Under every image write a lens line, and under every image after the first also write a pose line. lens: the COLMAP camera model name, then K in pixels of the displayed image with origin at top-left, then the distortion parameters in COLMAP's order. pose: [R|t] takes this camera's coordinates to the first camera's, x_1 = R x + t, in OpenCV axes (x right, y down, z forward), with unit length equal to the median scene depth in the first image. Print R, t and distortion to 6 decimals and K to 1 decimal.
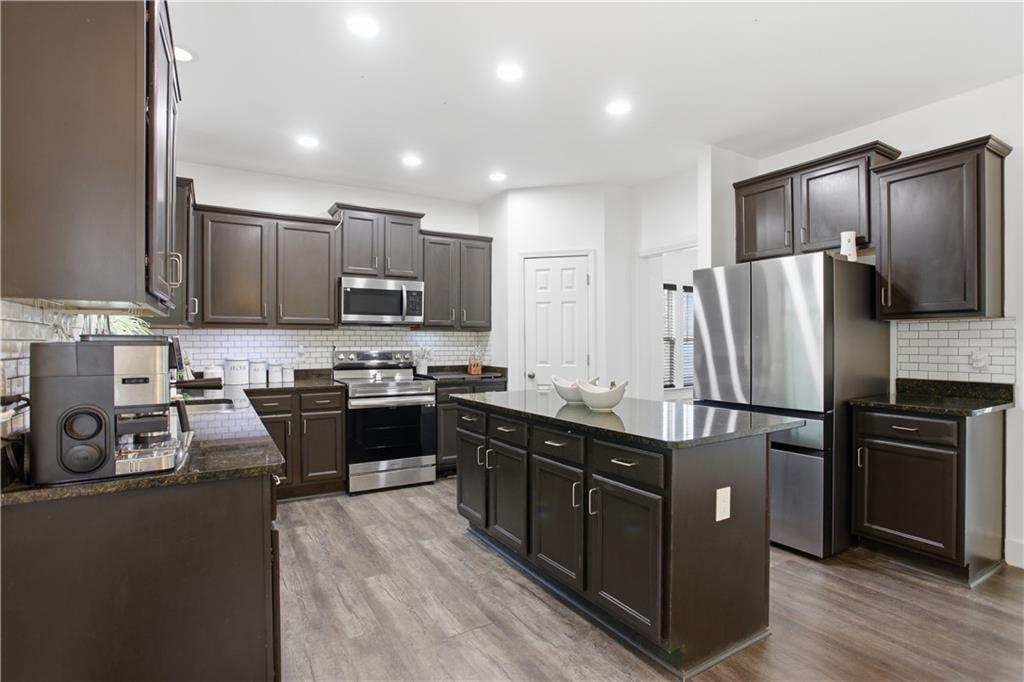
lens RADIAL K [[510.4, 0, 528.5], [0, 510.4, 346.6], [0, 0, 1]] dist [-0.078770, 0.041382]
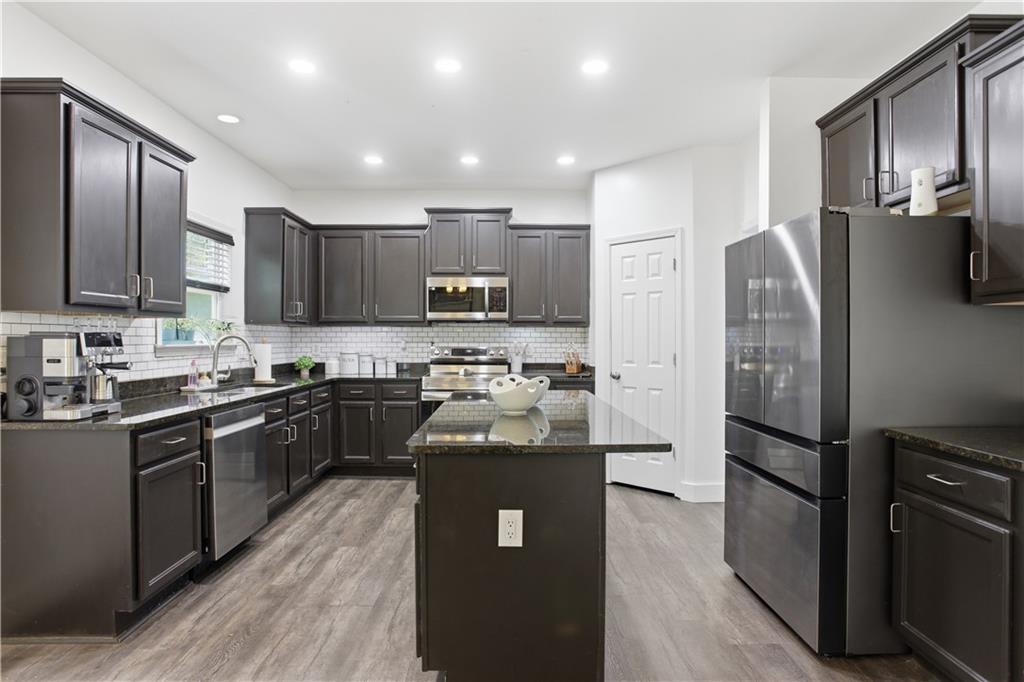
lens RADIAL K [[553.1, 0, 512.3], [0, 553.1, 344.5], [0, 0, 1]] dist [-0.084060, 0.036714]
pose [[0.852968, 0.008174, -0.521900, 0.418545], [-0.007950, 0.999965, 0.002668, 0.000053], [0.521903, 0.001873, 0.853003, 0.100982]]
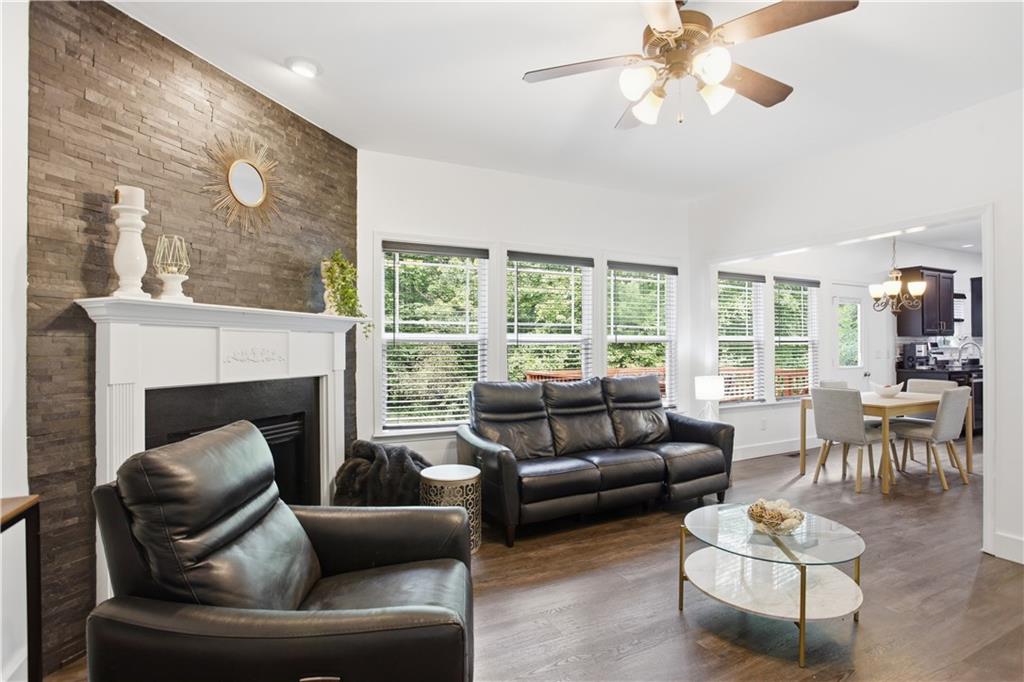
lens RADIAL K [[520.5, 0, 521.8], [0, 520.5, 343.6], [0, 0, 1]] dist [-0.079471, 0.036454]
pose [[-0.082652, 0.001331, -0.996578, 1.495847], [-0.006129, 0.999980, 0.001844, 0.000941], [0.996560, 0.006261, -0.082642, -0.848939]]
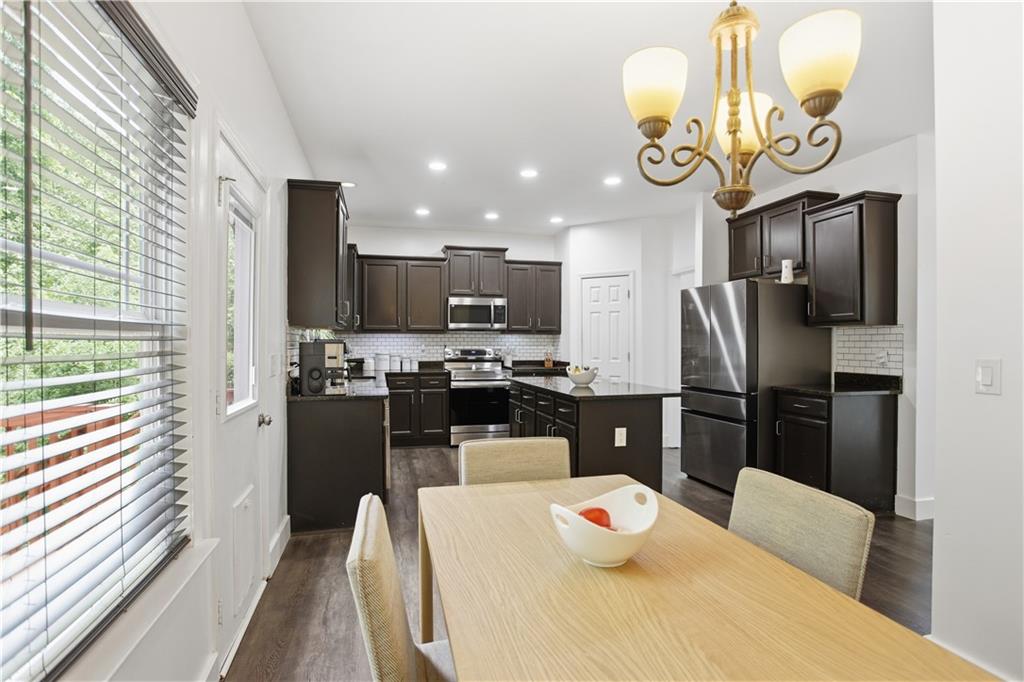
lens RADIAL K [[522.2, 0, 516.1], [0, 522.2, 349.1], [0, 0, 1]] dist [-0.072982, 0.000410]
pose [[0.953844, 0.006241, -0.300238, 0.278177], [-0.005204, 0.999977, 0.004254, 0.002867], [0.300258, -0.002495, 0.953855, -0.386180]]
